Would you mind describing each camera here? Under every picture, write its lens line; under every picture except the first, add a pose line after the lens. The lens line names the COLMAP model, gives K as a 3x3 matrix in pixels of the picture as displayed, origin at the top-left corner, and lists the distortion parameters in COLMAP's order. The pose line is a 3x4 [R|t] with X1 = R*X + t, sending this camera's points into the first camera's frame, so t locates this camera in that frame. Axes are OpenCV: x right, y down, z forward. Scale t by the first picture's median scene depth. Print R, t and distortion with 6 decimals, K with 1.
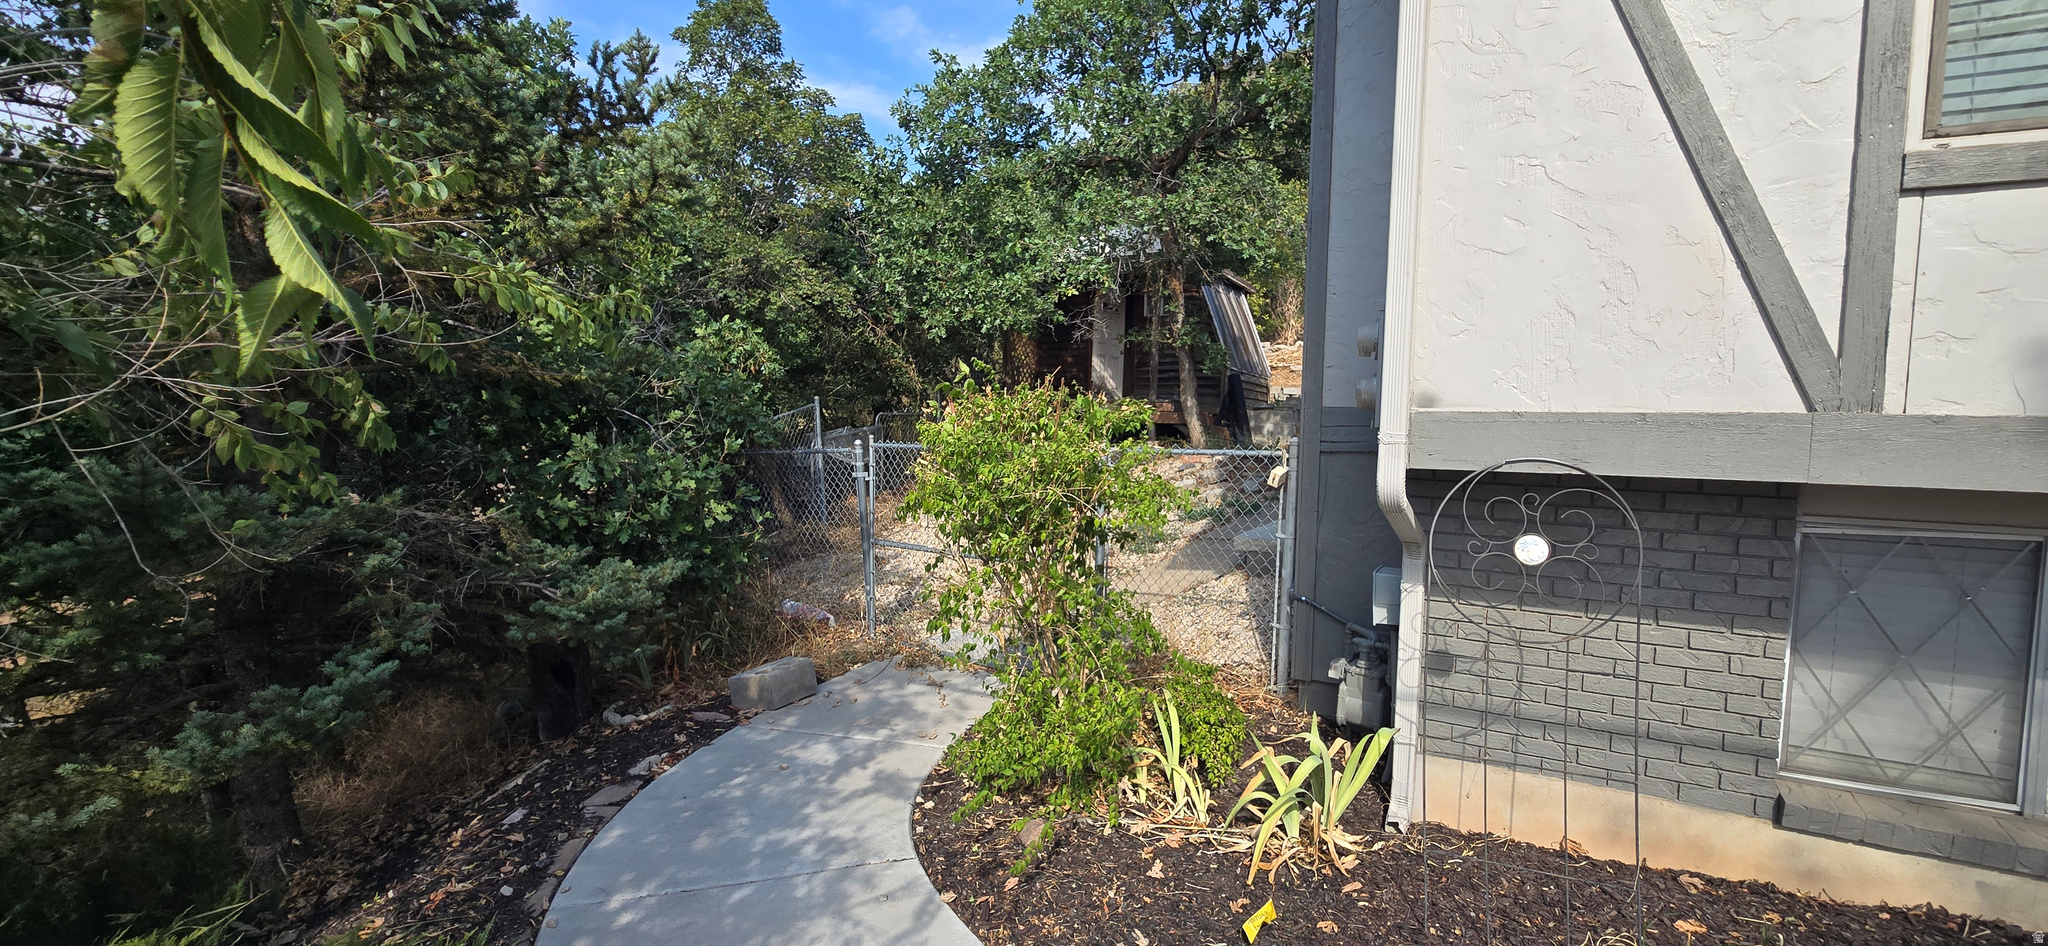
lens RADIAL K [[833.8, 0, 1039.7], [0, 833.8, 474.6], [0, 0, 1]] dist [-0.000185, -0.000022]
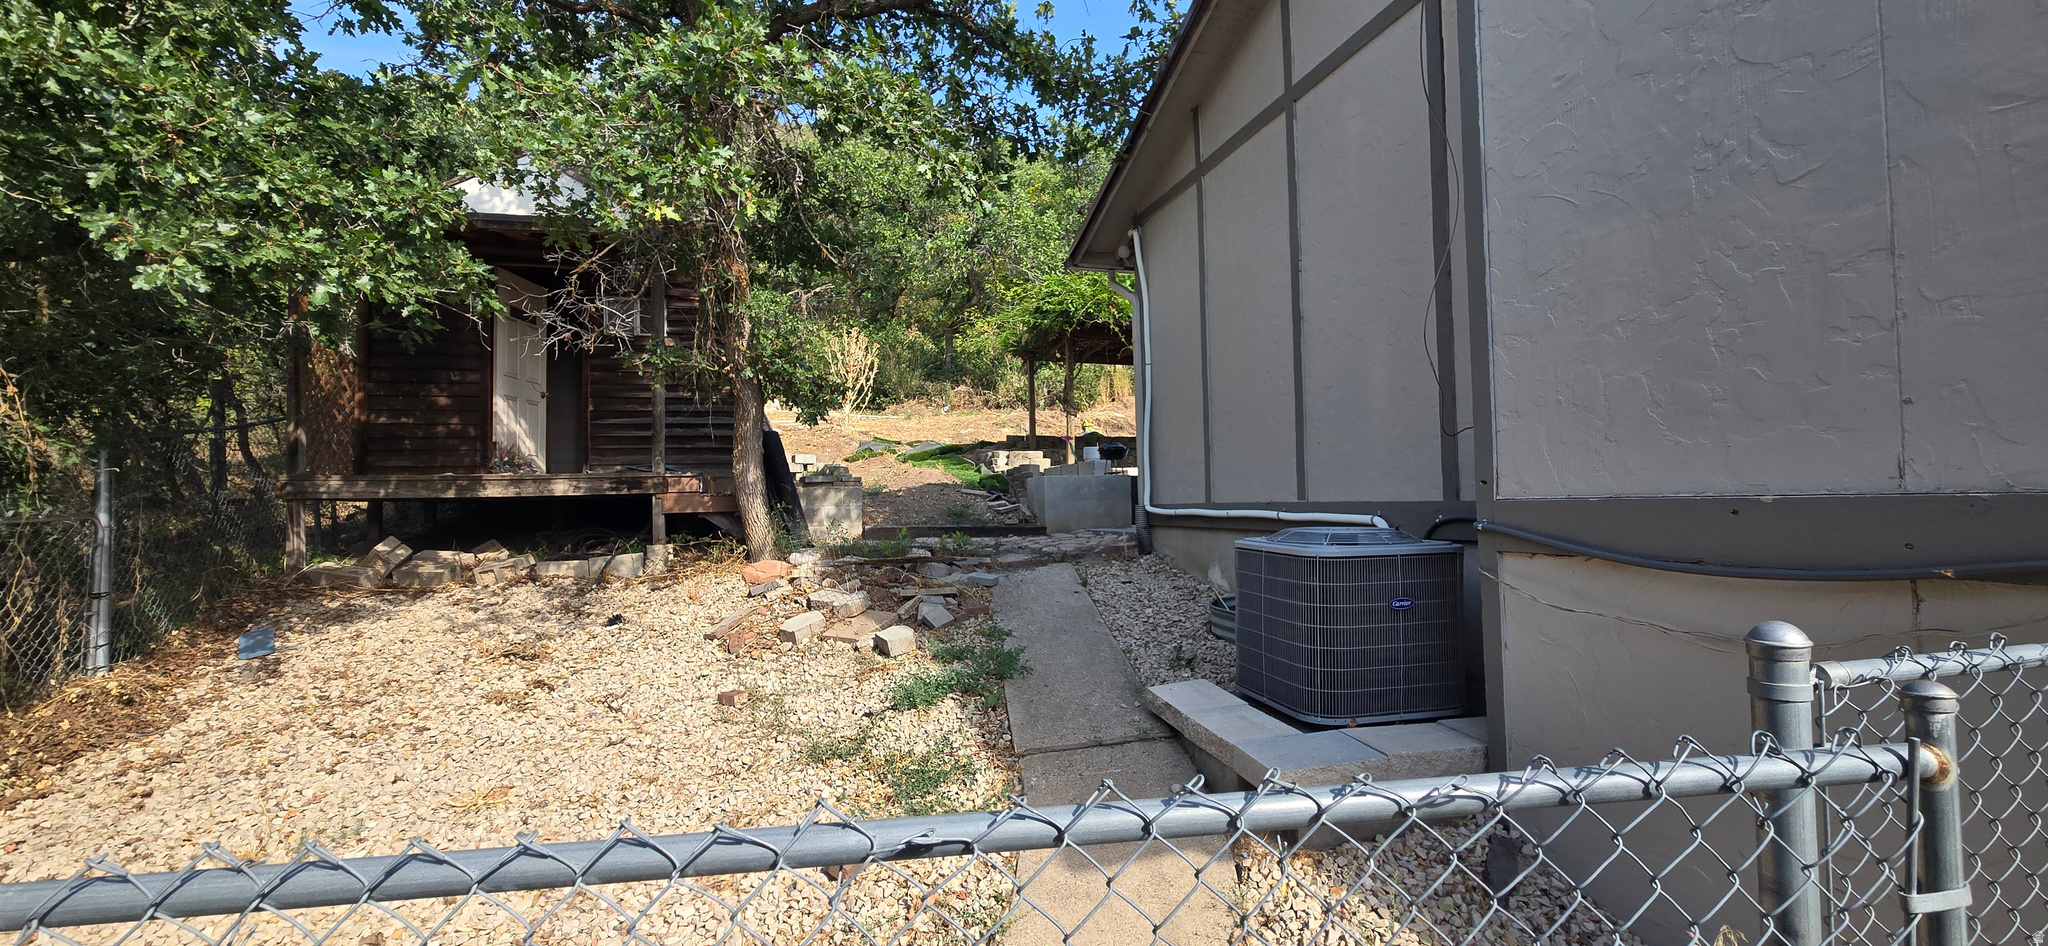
lens RADIAL K [[833.8, 0, 1039.7], [0, 833.8, 474.6], [0, 0, 1]] dist [-0.000185, -0.000022]
pose [[0.722852, -0.002933, 0.690997, -0.076399], [0.060248, 0.996450, -0.058795, -0.038862], [-0.688372, 0.084131, 0.720463, 0.402940]]
